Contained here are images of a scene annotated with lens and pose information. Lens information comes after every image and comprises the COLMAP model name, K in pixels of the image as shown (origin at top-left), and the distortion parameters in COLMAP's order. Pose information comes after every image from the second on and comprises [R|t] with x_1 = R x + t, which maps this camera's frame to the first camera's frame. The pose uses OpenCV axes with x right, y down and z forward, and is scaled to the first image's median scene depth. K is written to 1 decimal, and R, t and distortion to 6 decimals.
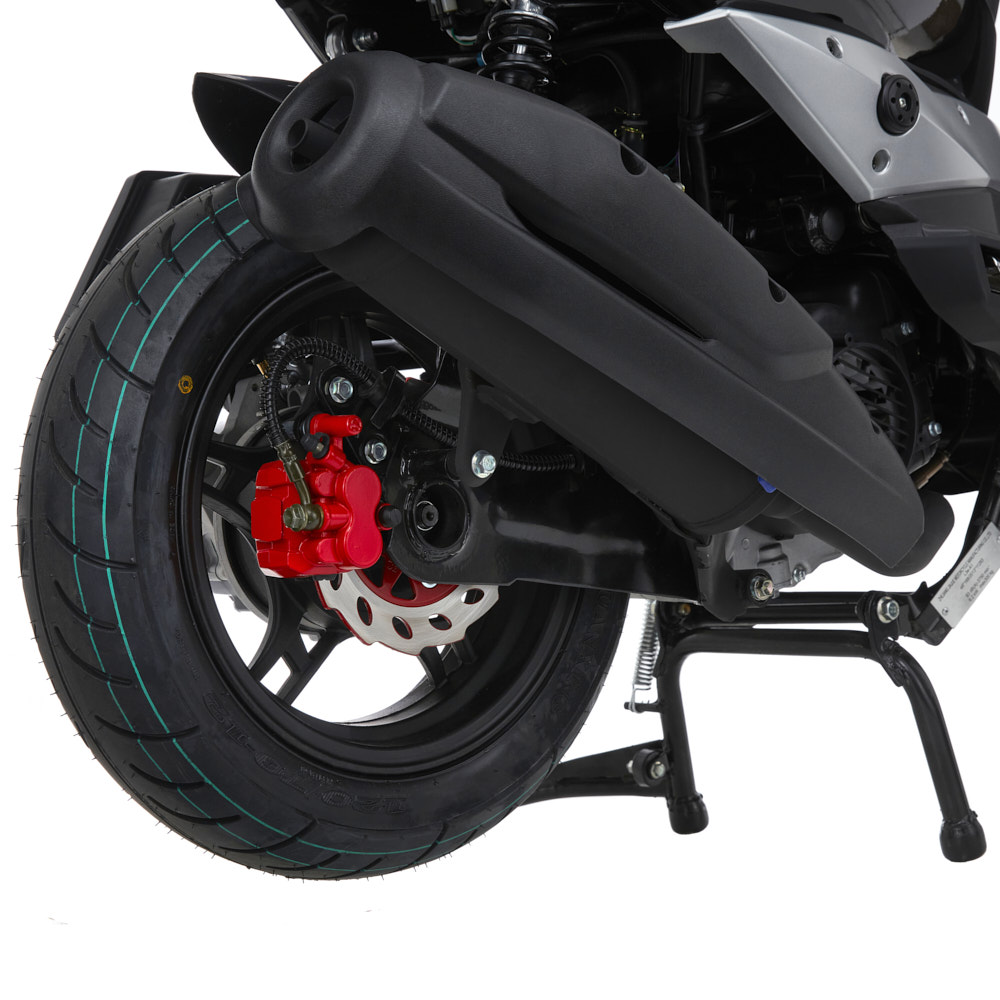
lens RADIAL K [[1945.6, 0, 501.0], [0, 1945.6, 496.1], [0, 0, 1]] dist [-0.032613, 0.000000]
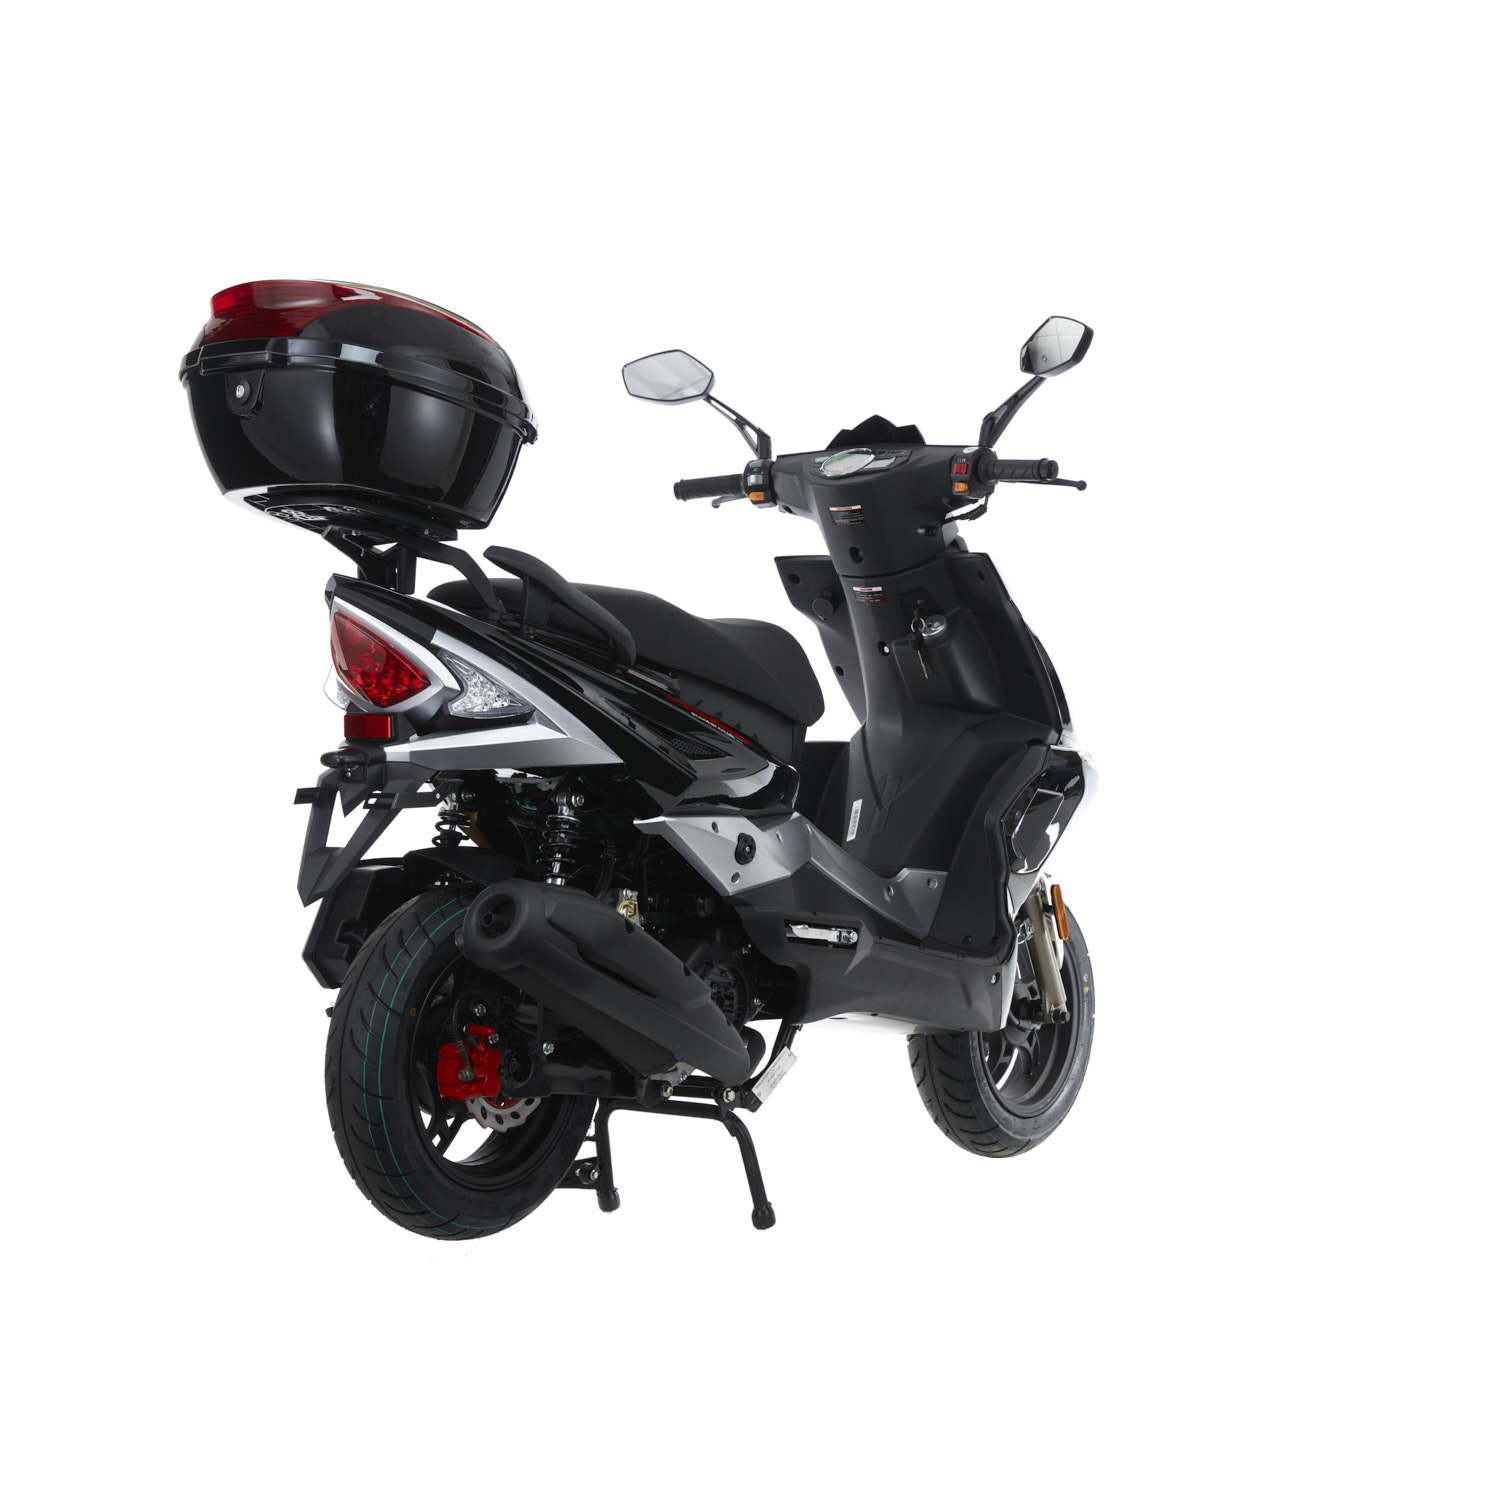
lens RADIAL K [[3184.7, 0, 749.6], [0, 3184.7, 751.5], [0, 0, 1]] dist [-0.126168, 0.000000]
pose [[0.976527, 0.028726, 0.213473, -0.482295], [-0.040154, 0.997972, 0.049391, -0.460513], [-0.211621, -0.056803, 0.975700, -2.139954]]
